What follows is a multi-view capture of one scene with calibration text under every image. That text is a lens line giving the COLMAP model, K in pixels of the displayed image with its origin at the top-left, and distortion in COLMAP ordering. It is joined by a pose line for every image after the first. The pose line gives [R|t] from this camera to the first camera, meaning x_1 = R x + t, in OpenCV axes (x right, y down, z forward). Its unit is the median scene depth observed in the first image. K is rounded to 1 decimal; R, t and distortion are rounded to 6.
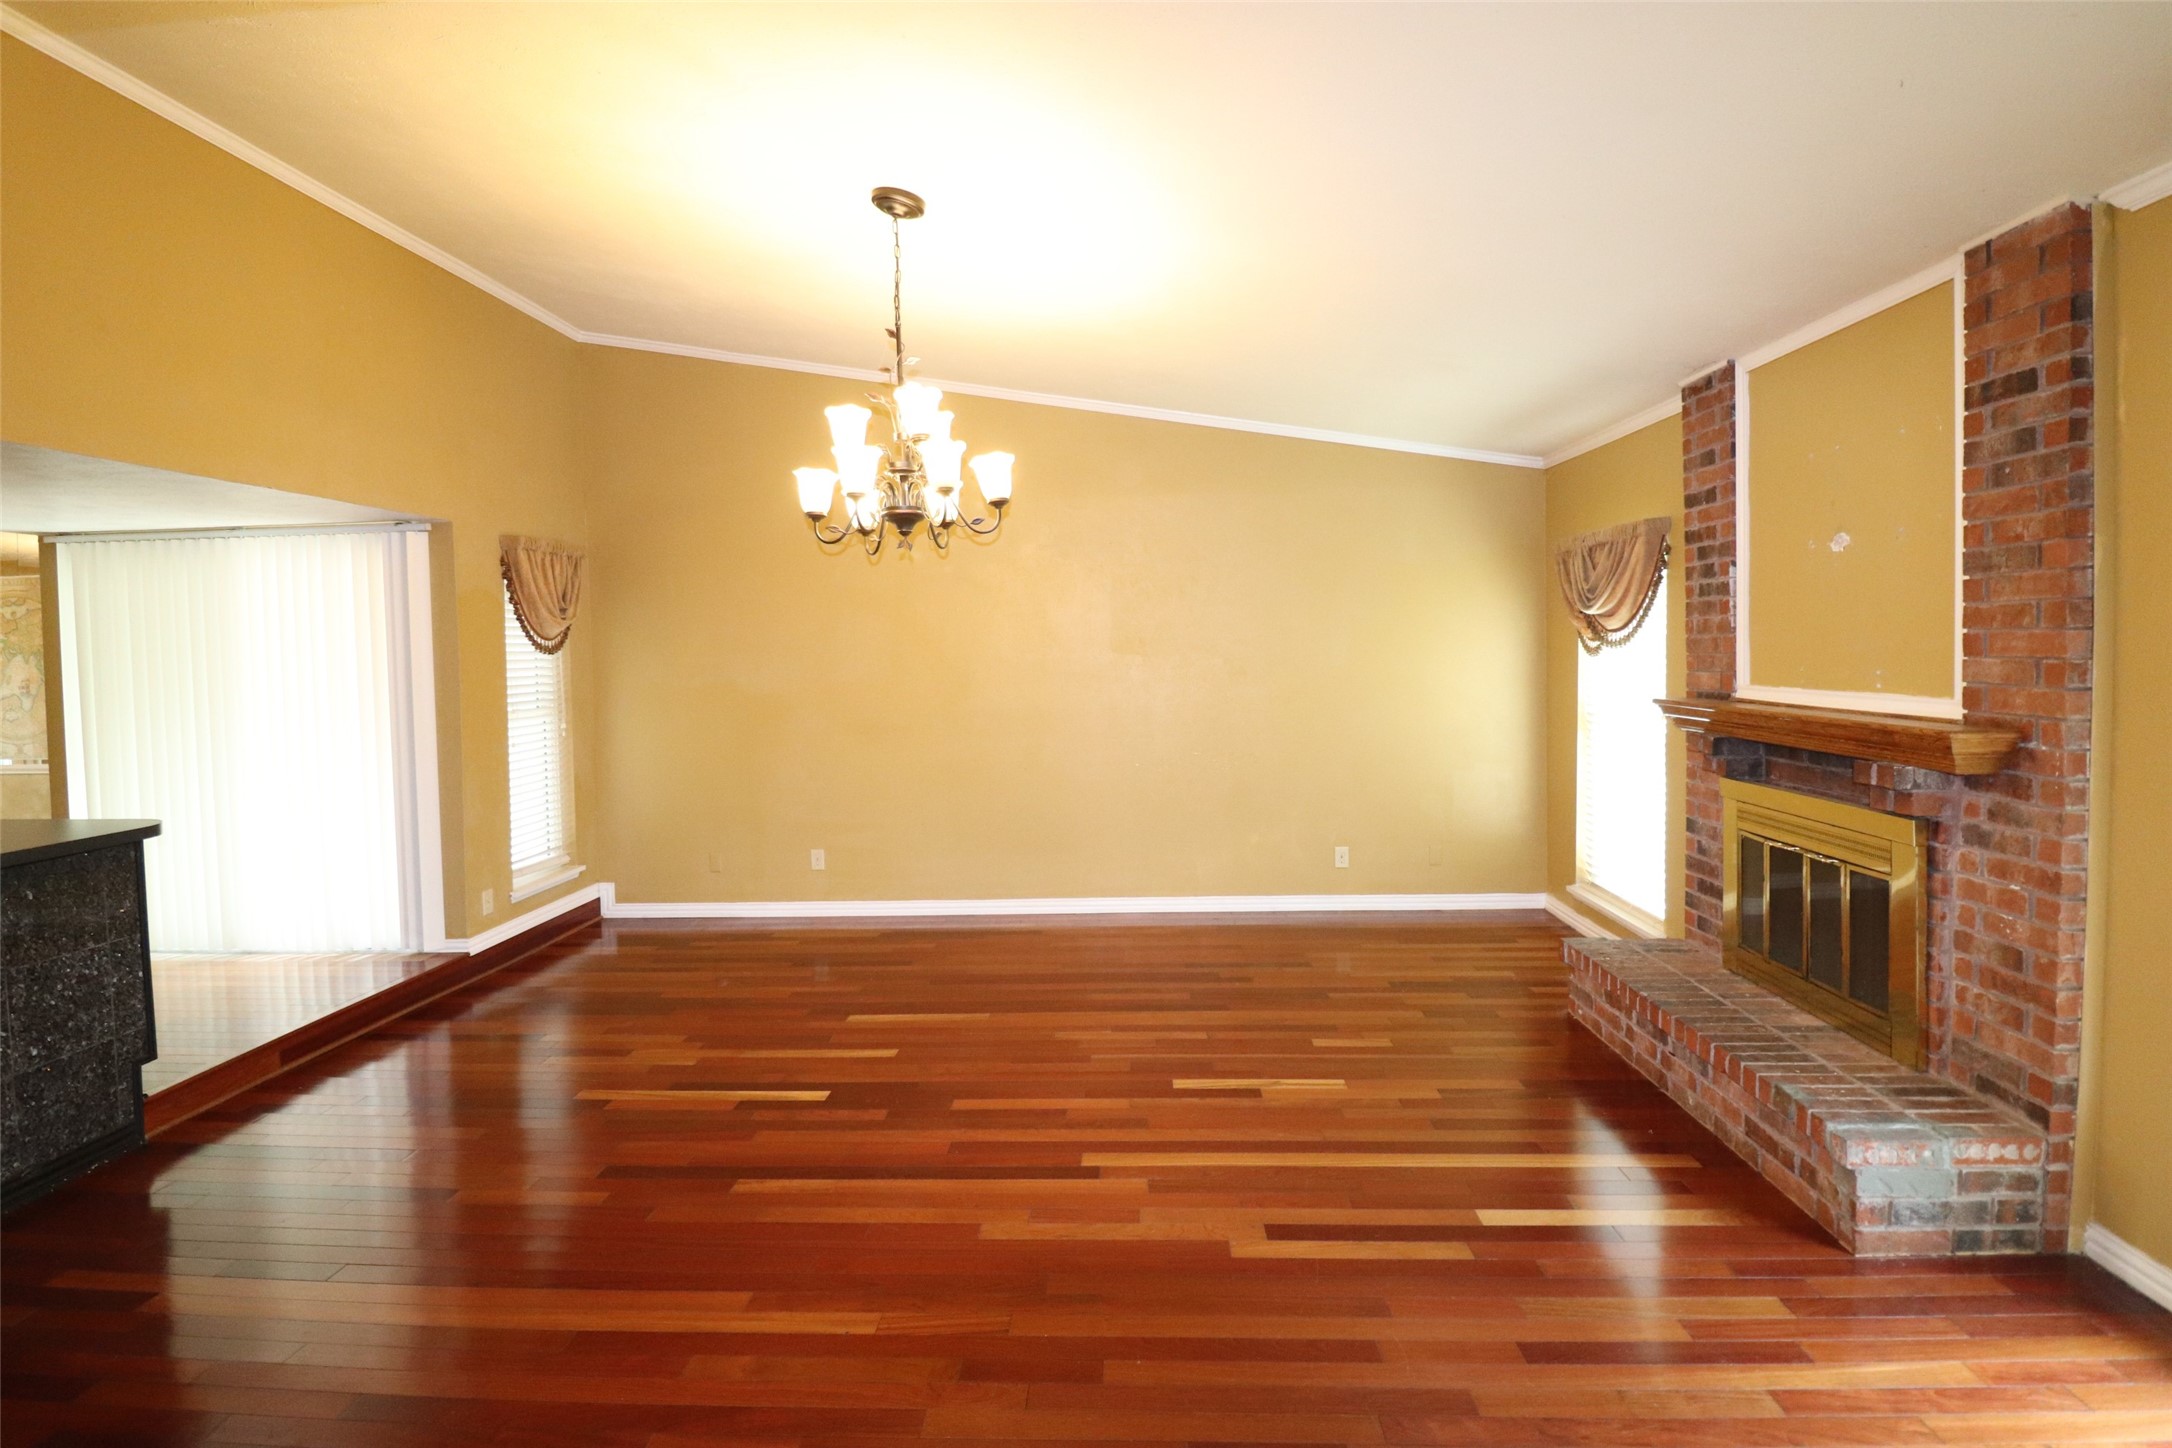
lens RADIAL K [[1020.9, 0, 1086.3], [0, 1020.9, 697.3], [0, 0, 1]] dist [-0.001655, -0.011219]
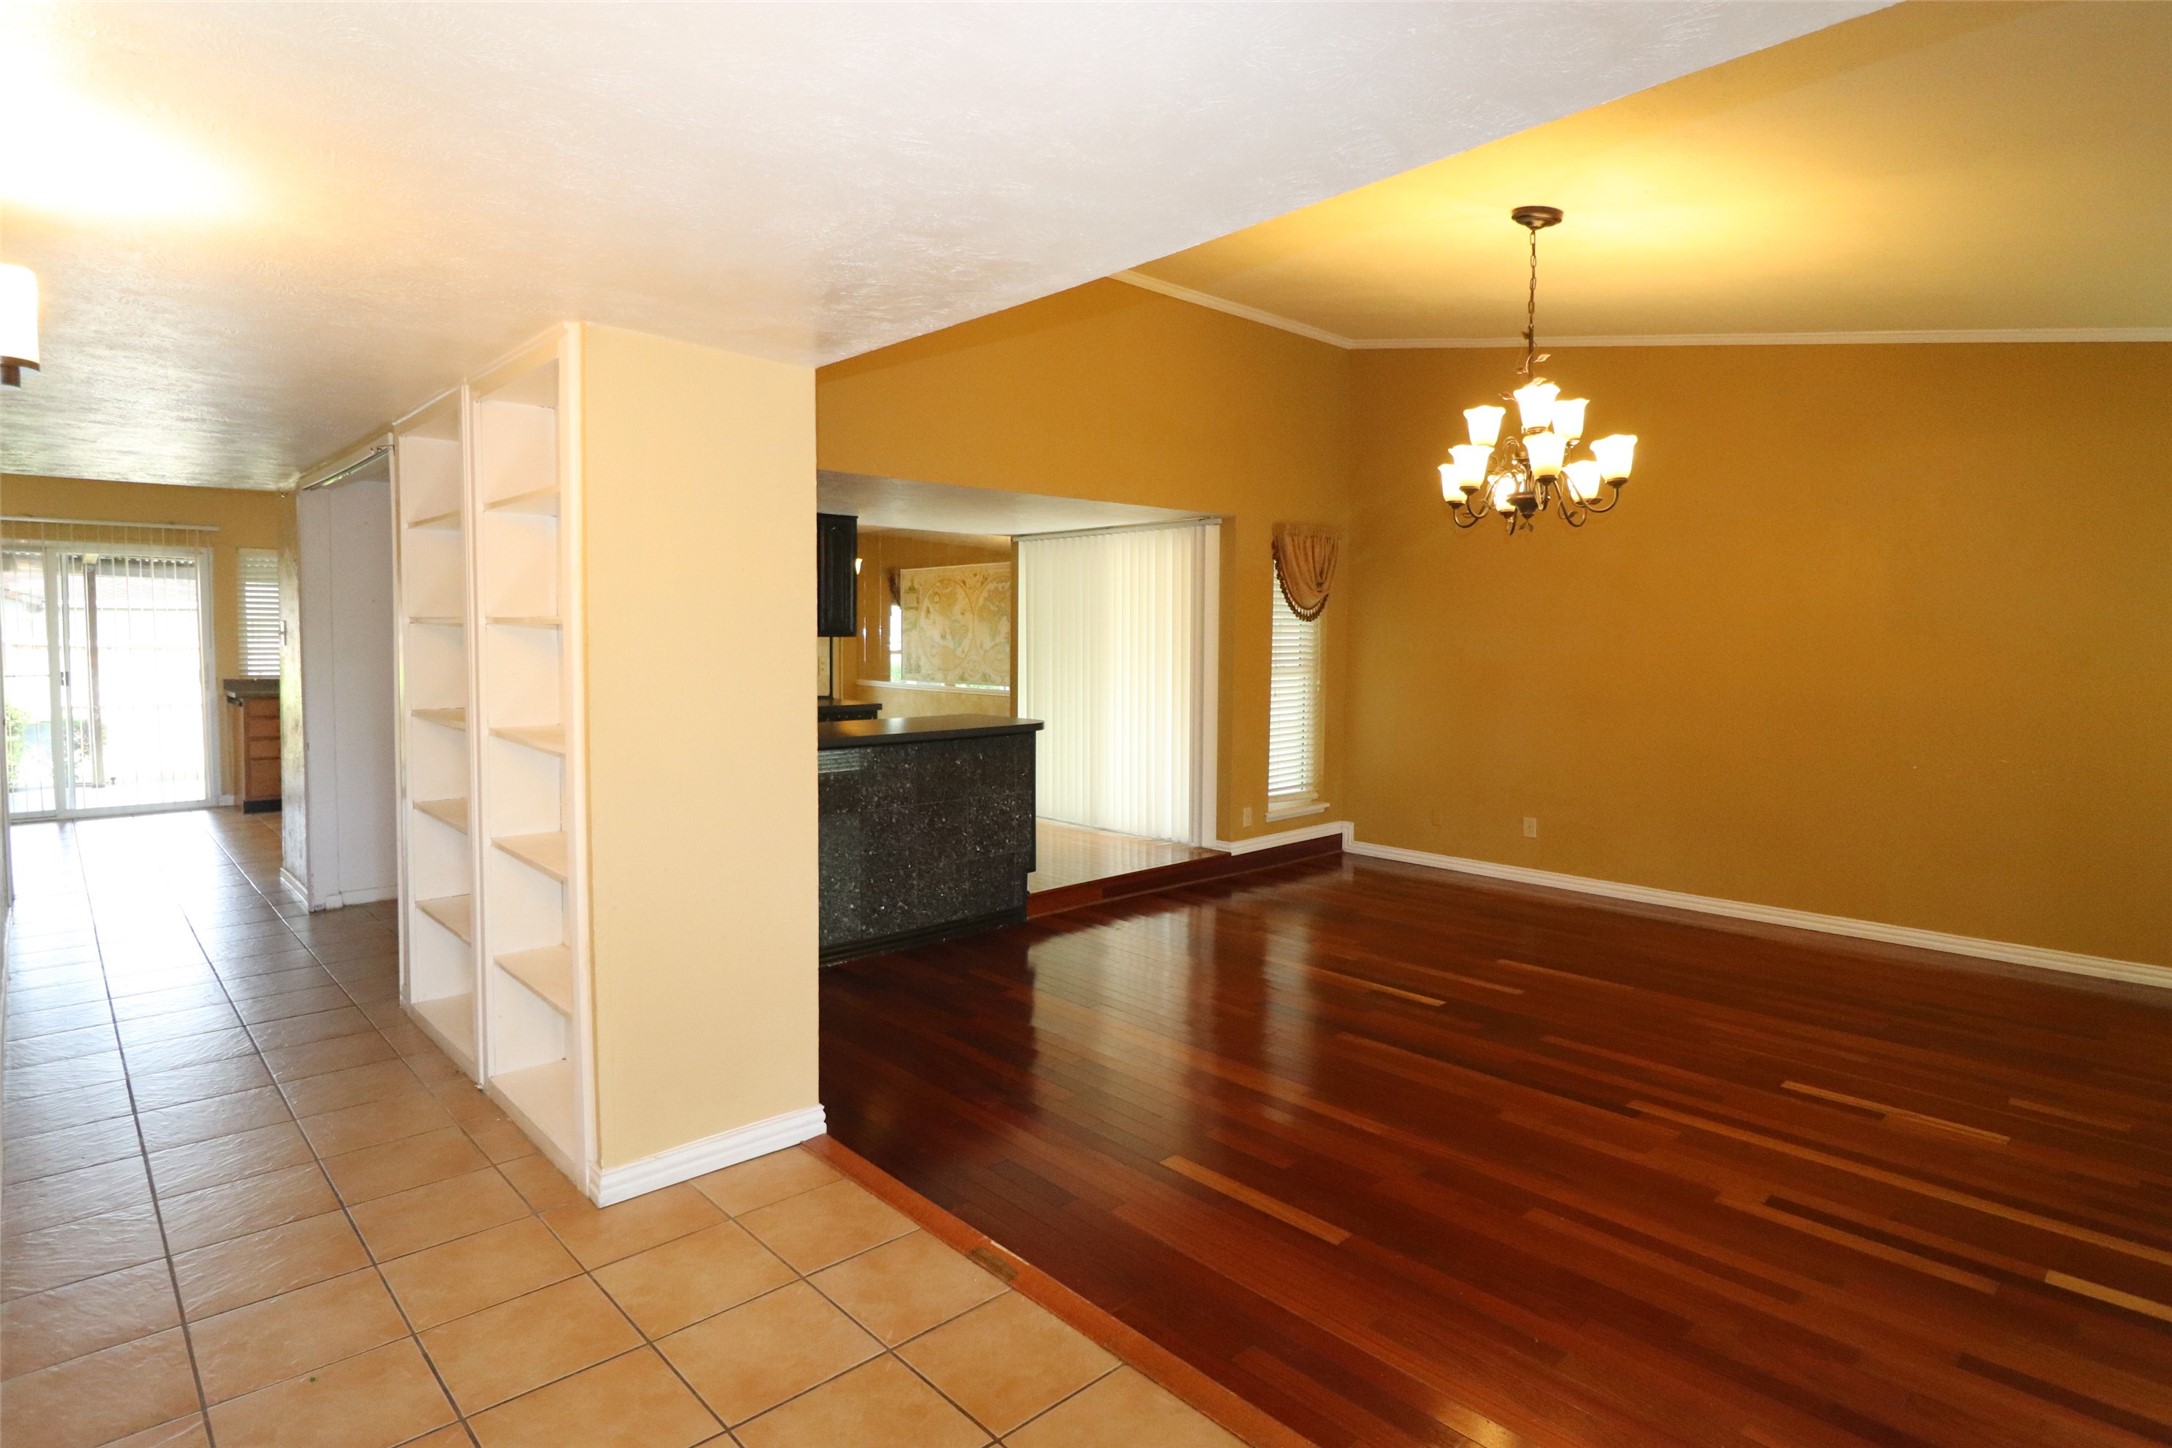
lens RADIAL K [[1142.8, 0, 1086.0], [0, 1142.8, 724.0], [0, 0, 1]] dist [0.000358, -0.000108]
pose [[0.717589, 0.079316, -0.691936, 0.275502], [-0.050105, 0.996799, 0.062300, 0.009137], [0.694662, -0.010036, 0.719266, -0.179649]]
